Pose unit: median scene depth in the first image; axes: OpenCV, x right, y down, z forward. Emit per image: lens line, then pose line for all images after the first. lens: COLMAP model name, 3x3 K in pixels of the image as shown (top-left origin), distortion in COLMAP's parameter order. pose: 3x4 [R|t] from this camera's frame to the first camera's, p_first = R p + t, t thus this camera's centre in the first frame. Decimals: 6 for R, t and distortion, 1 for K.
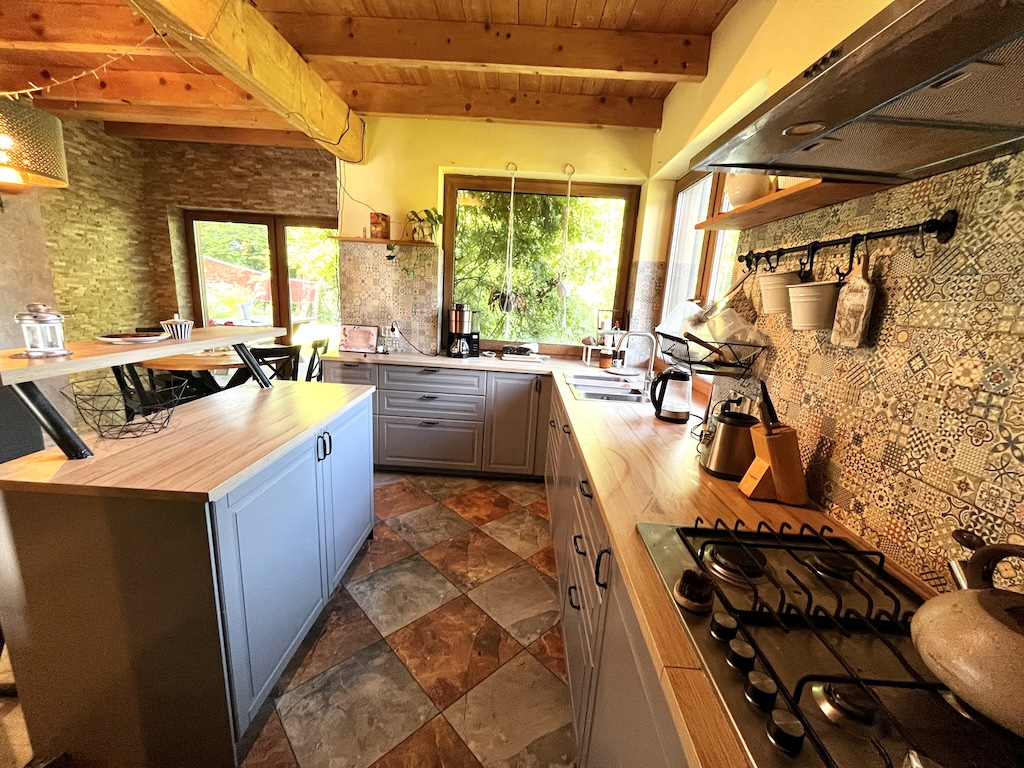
lens RADIAL K [[417.2, 0, 510.4], [0, 417.2, 383.6], [0, 0, 1]] dist [0.001091, -0.000310]
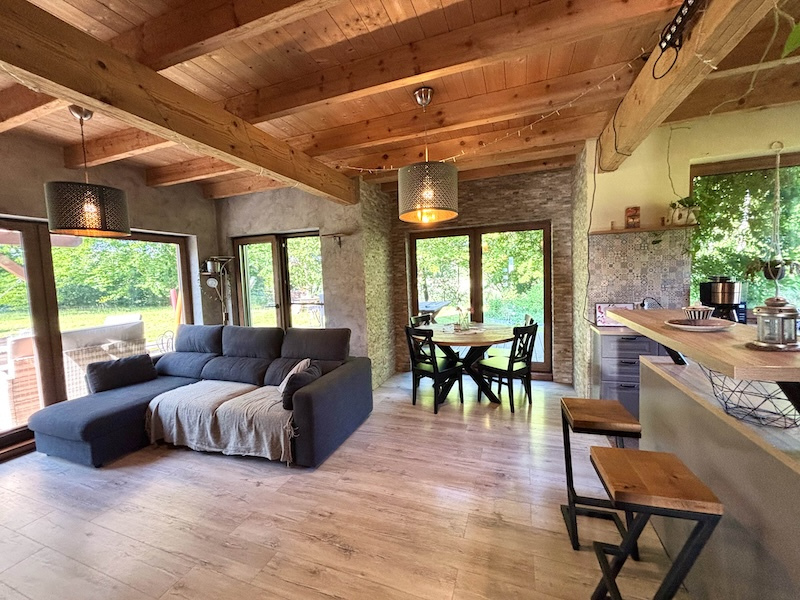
lens RADIAL K [[322.5, 0, 402.1], [0, 322.5, 299.1], [0, 0, 1]] dist [0.002509, -0.000043]
pose [[0.945289, -0.073823, -0.317770, -0.611934], [0.025744, 0.987903, -0.152924, -0.028538], [0.325216, 0.136377, 0.935754, -0.024806]]
